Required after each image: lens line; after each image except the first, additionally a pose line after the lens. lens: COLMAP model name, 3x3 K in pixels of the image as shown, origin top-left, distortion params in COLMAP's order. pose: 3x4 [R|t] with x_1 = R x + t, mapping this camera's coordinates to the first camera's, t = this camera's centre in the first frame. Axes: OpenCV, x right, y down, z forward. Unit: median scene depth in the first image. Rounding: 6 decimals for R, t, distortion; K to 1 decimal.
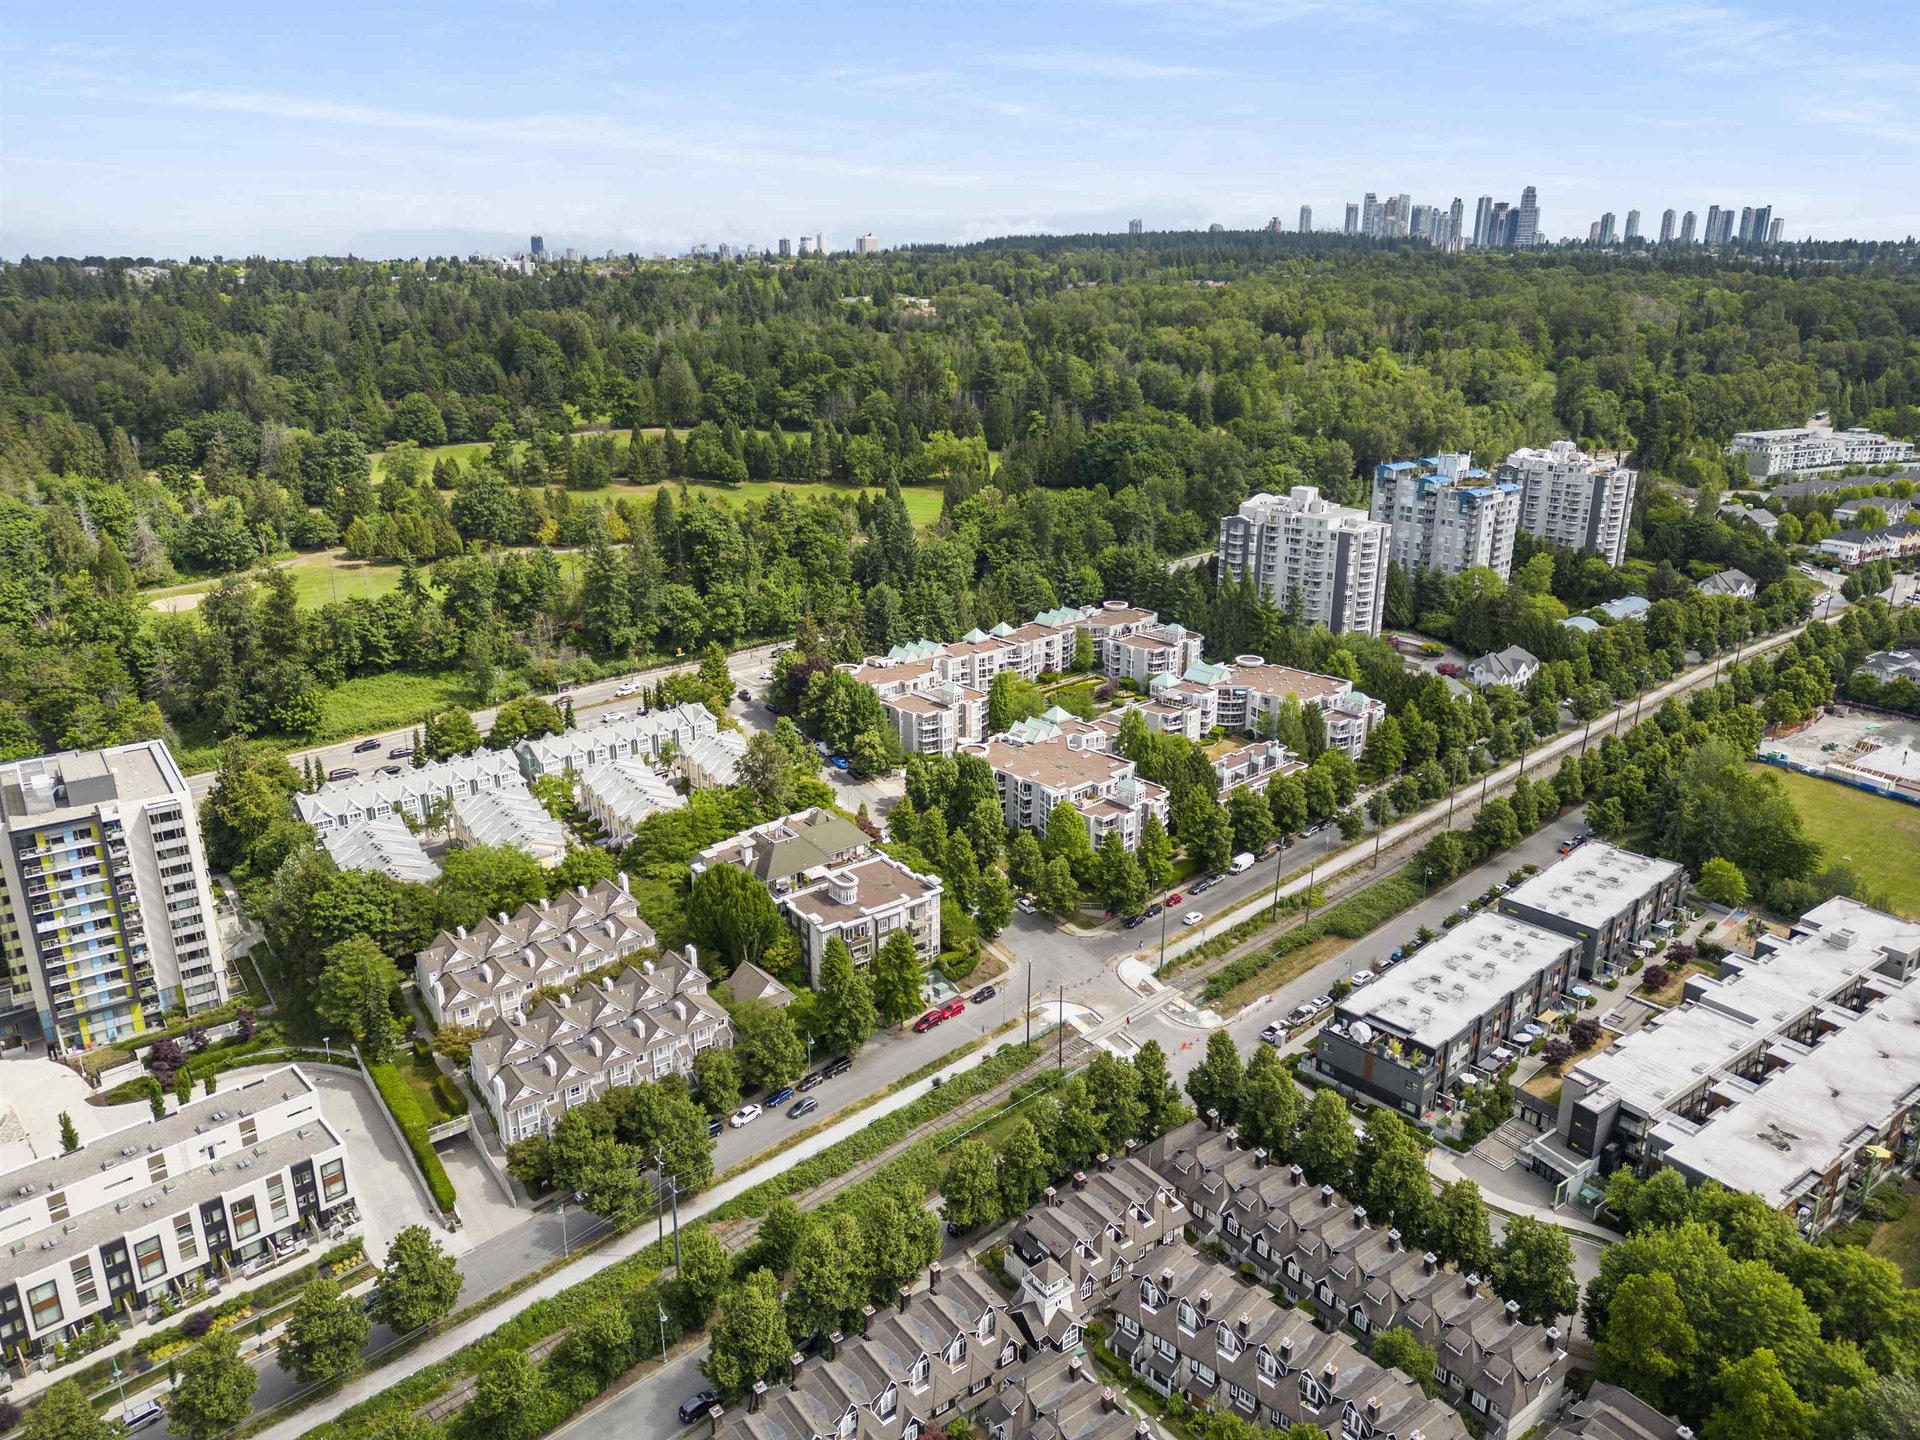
lens RADIAL K [[1345.1, 0, 960.0], [0, 1345.1, 720.0], [0, 0, 1]] dist [0.089054, -0.089137]
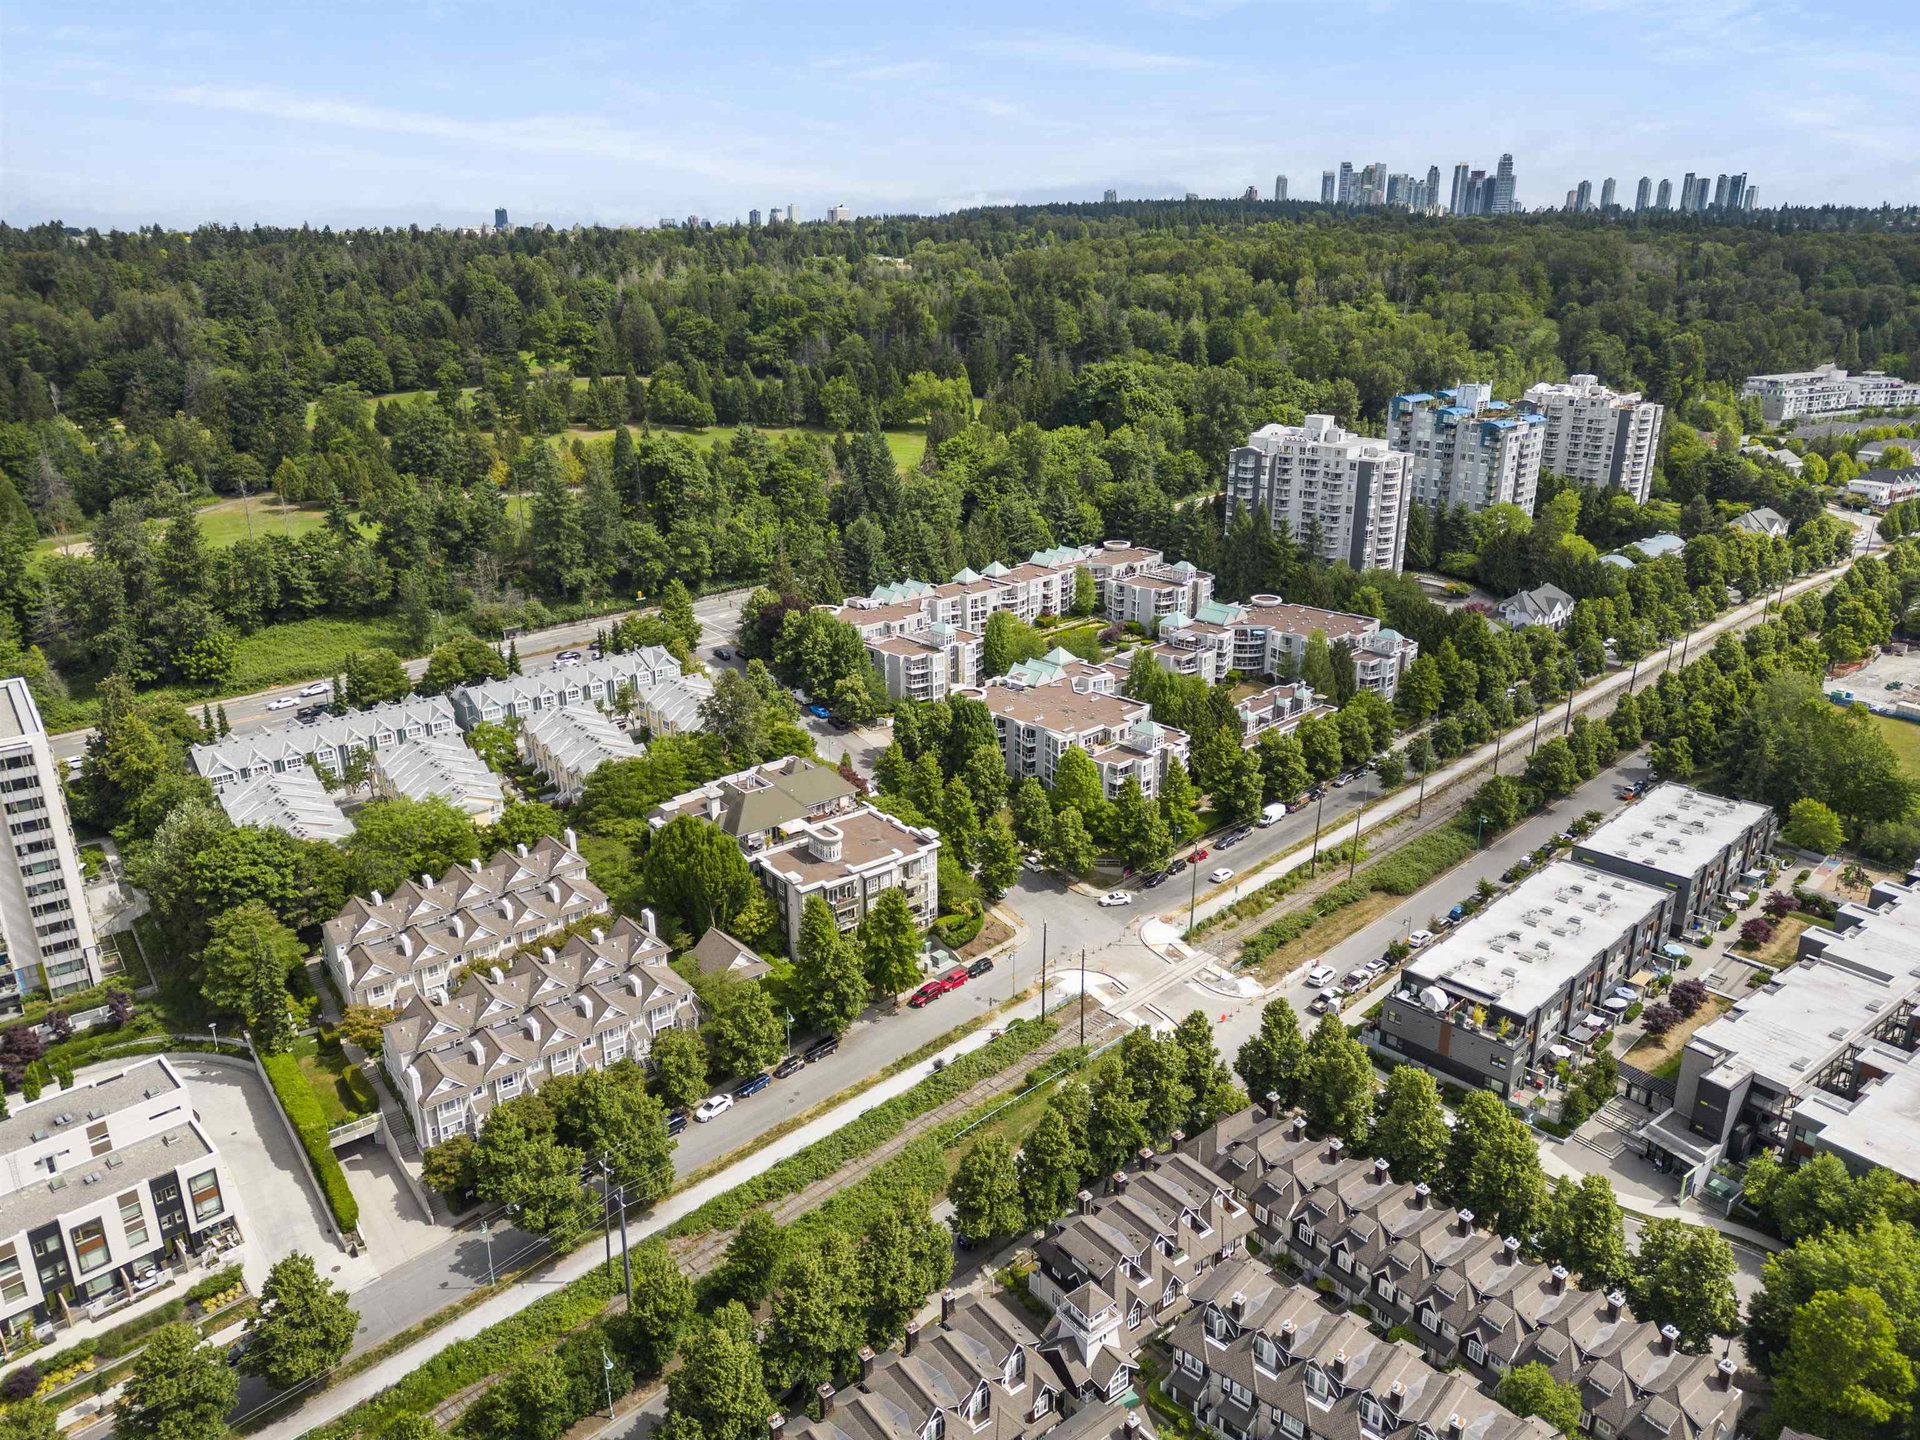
lens RADIAL K [[1345.1, 0, 960.0], [0, 1345.1, 720.0], [0, 0, 1]] dist [0.089054, -0.089137]
pose [[0.999801, -0.011412, 0.016347, -0.012847], [0.011182, 0.999838, 0.014083, 0.032710], [-0.016505, -0.013898, 0.999767, 0.127337]]
